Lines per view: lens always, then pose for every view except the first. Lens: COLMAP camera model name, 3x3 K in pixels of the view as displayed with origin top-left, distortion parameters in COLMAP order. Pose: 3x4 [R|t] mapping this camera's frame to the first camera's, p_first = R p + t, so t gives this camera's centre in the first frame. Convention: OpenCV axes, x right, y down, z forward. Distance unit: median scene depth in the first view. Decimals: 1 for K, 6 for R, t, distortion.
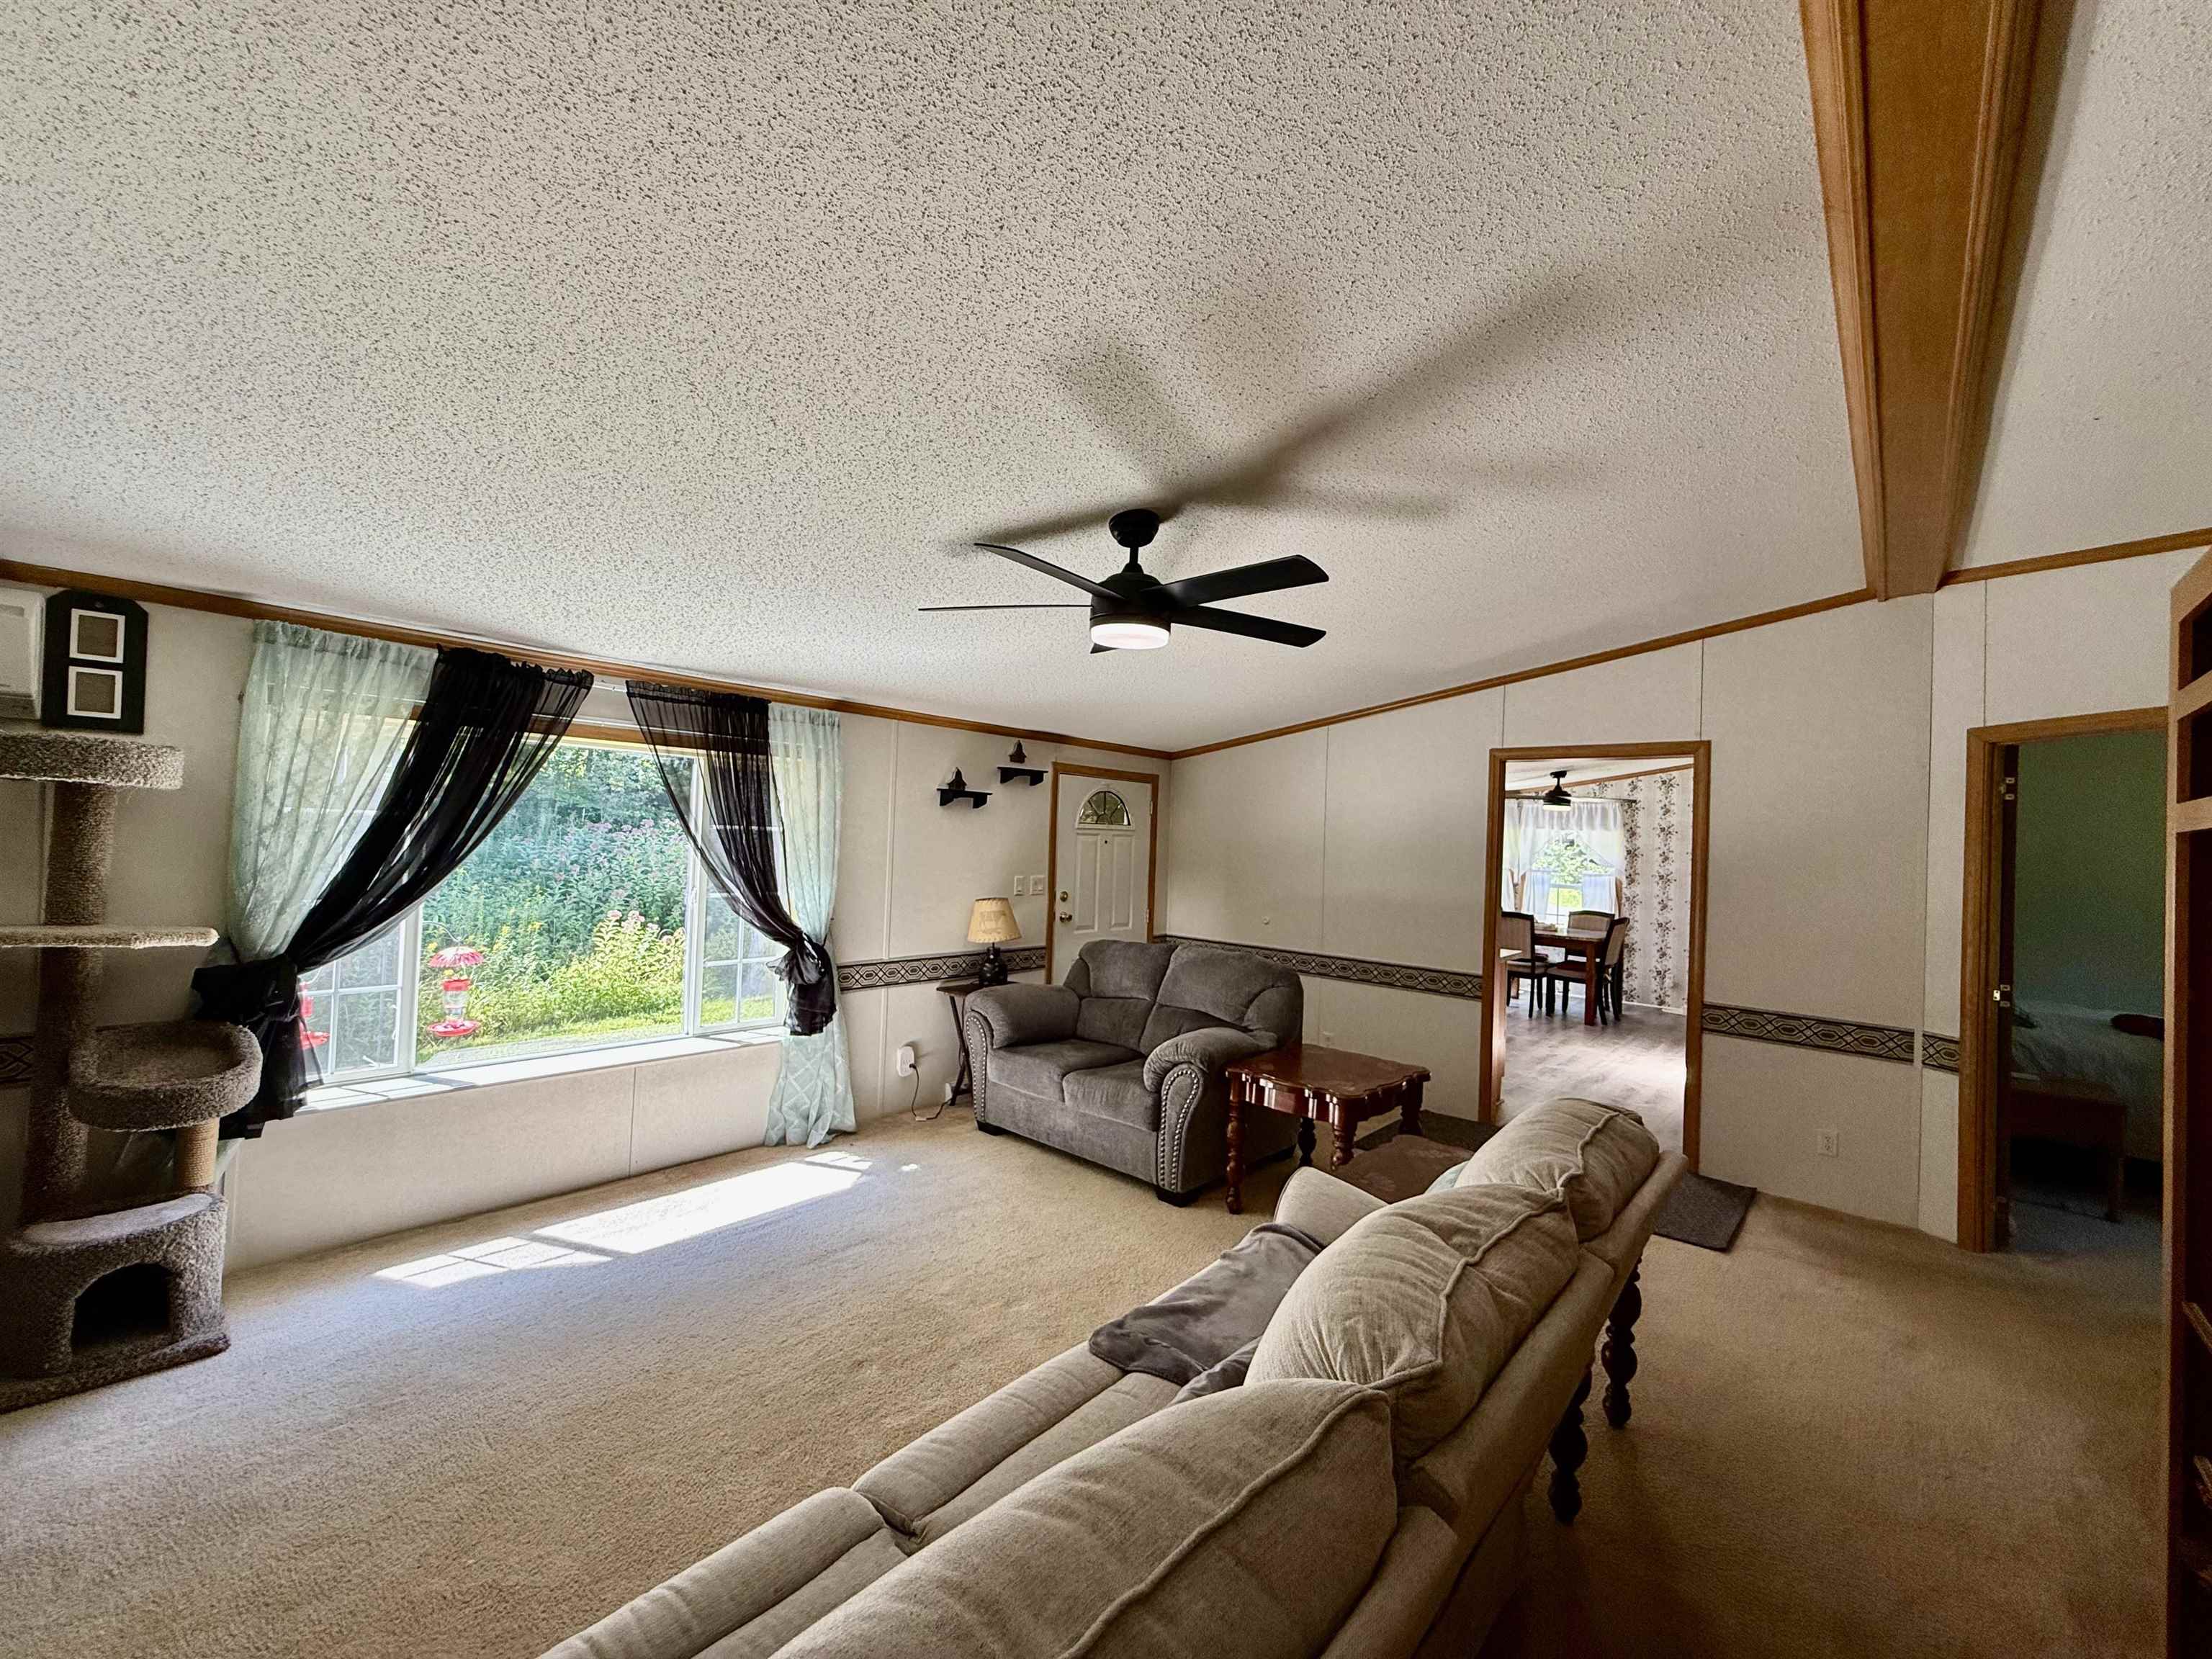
lens RADIAL K [[890.6, 0, 1105.4], [0, 890.6, 835.4], [0, 0, 1]] dist [-0.000313, 0.000058]
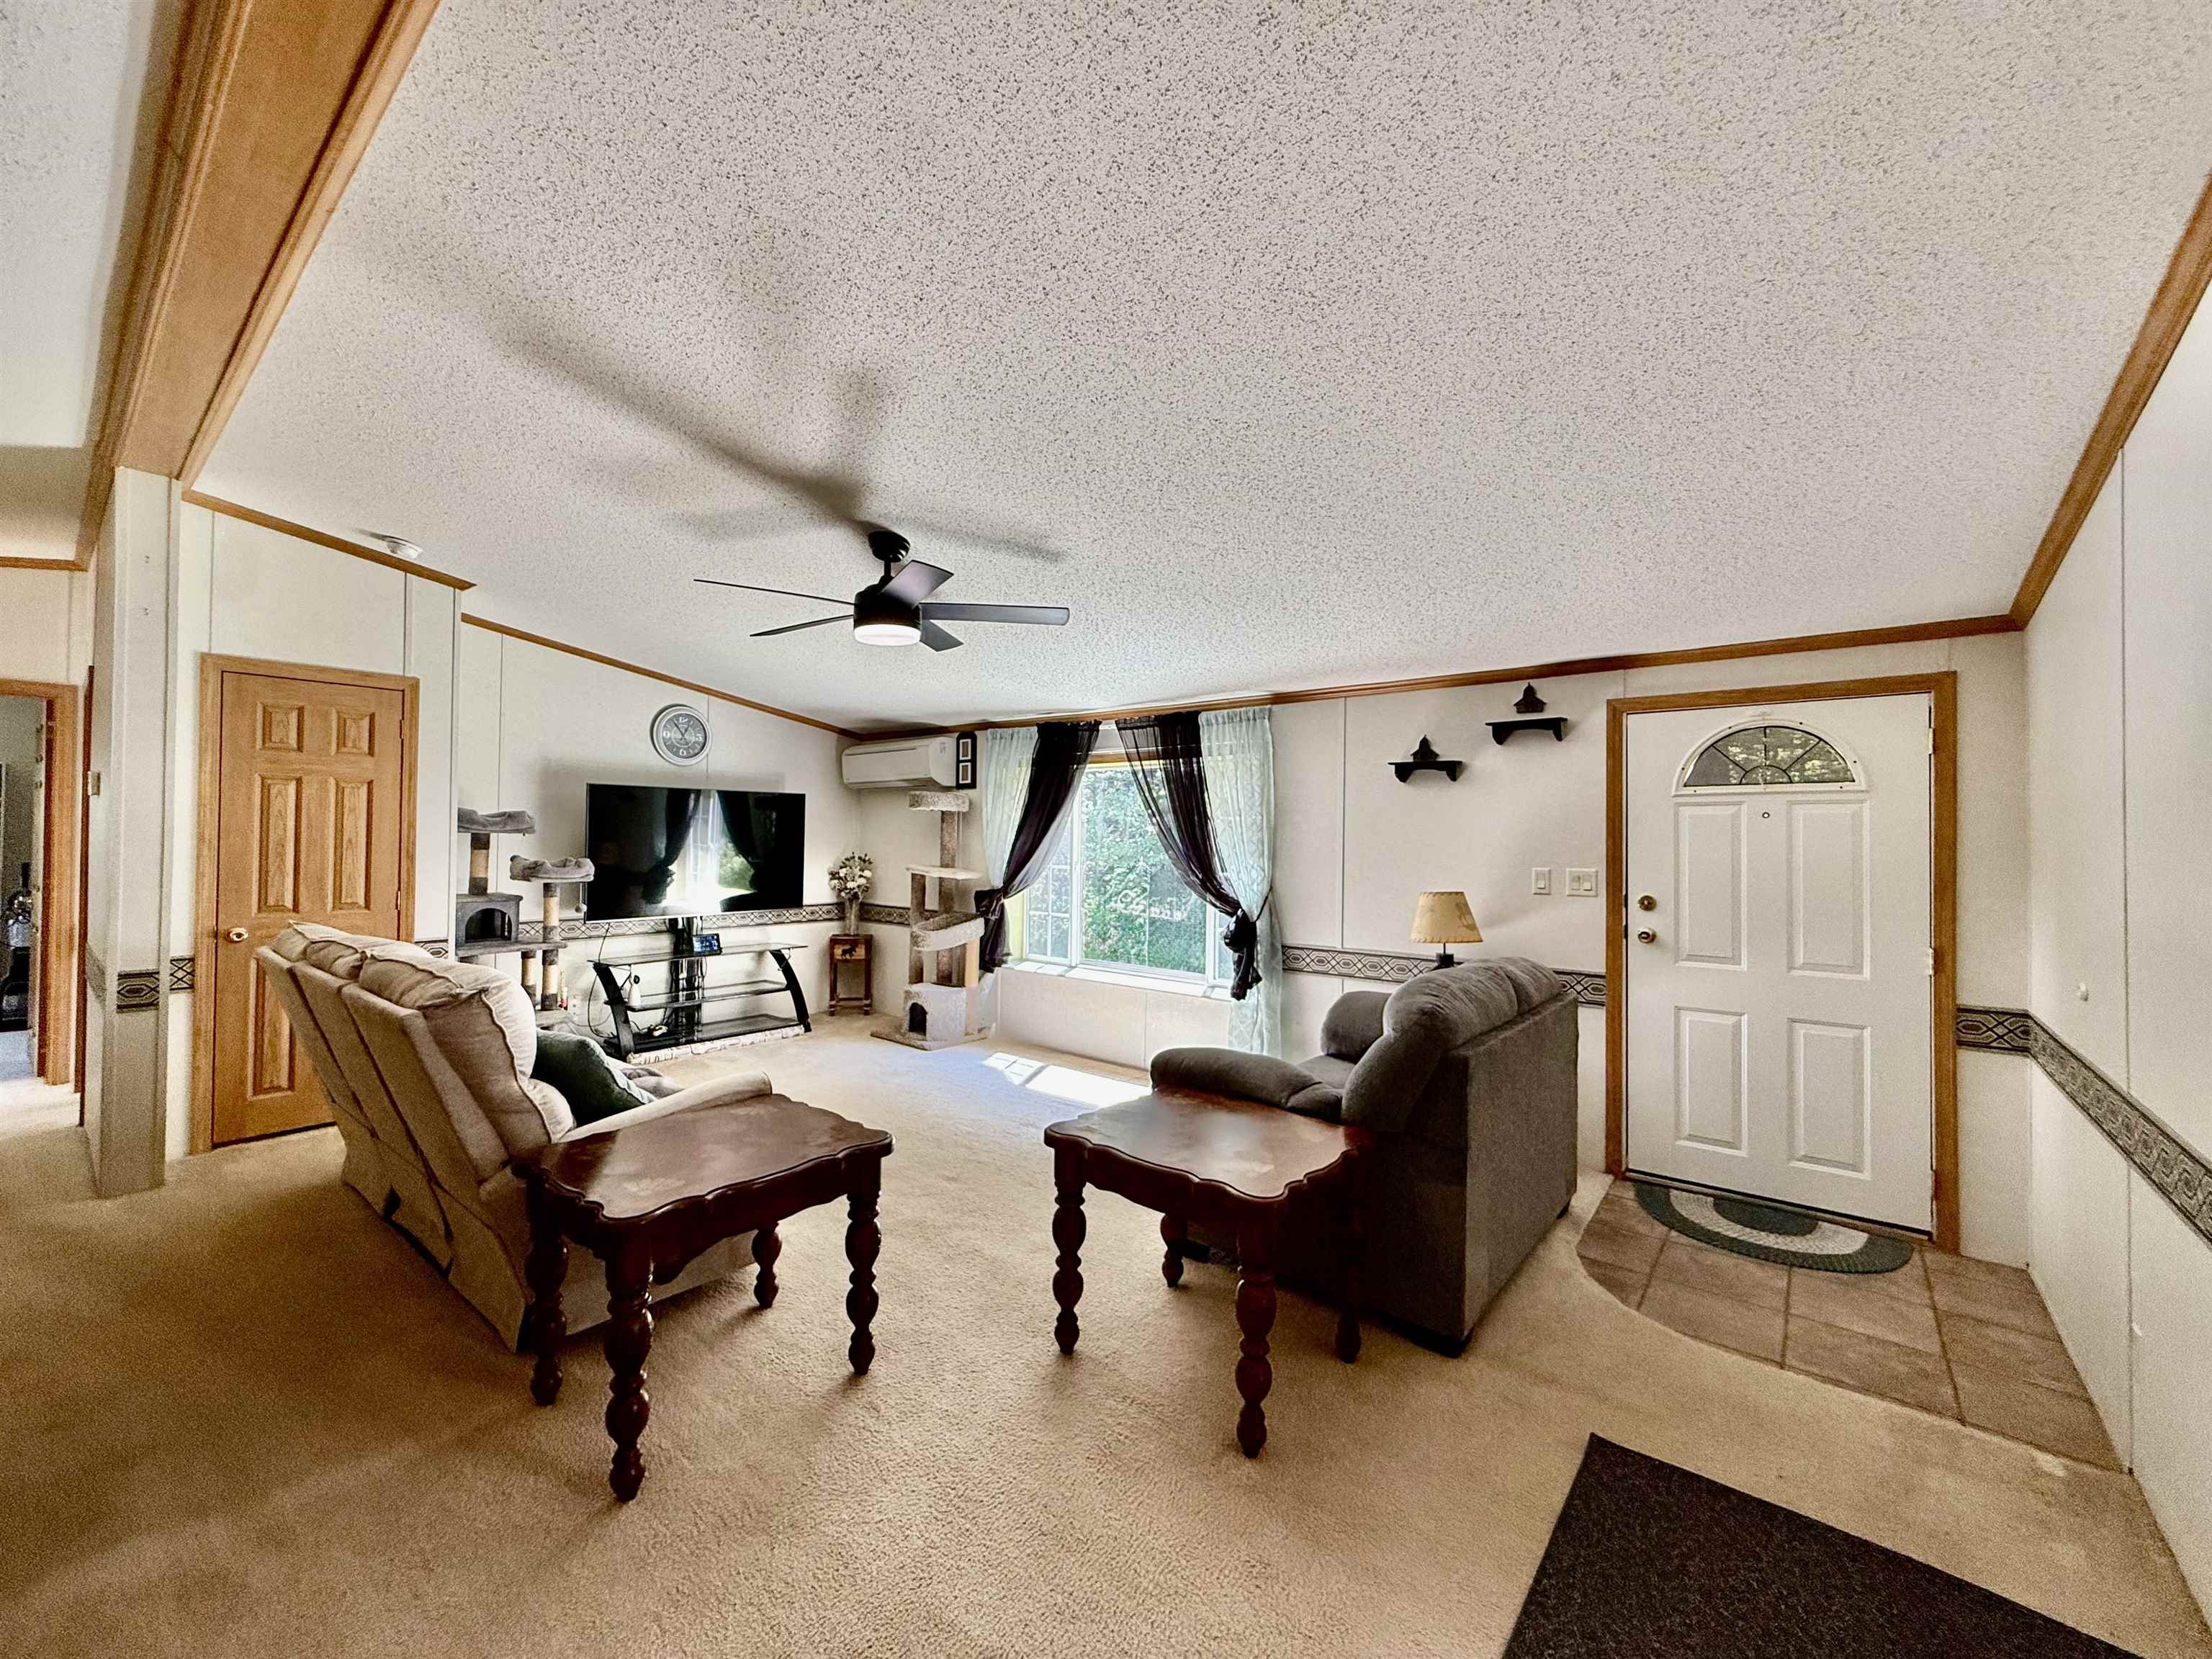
lens RADIAL K [[882.3, 0, 1097.7], [0, 882.3, 823.4], [0, 0, 1]] dist [0.001478, 0.000429]
pose [[0.036963, -0.051751, -0.997976, 0.716847], [-0.002810, 0.998649, -0.051890, 0.056814], [0.999313, 0.004722, 0.036768, 0.720088]]
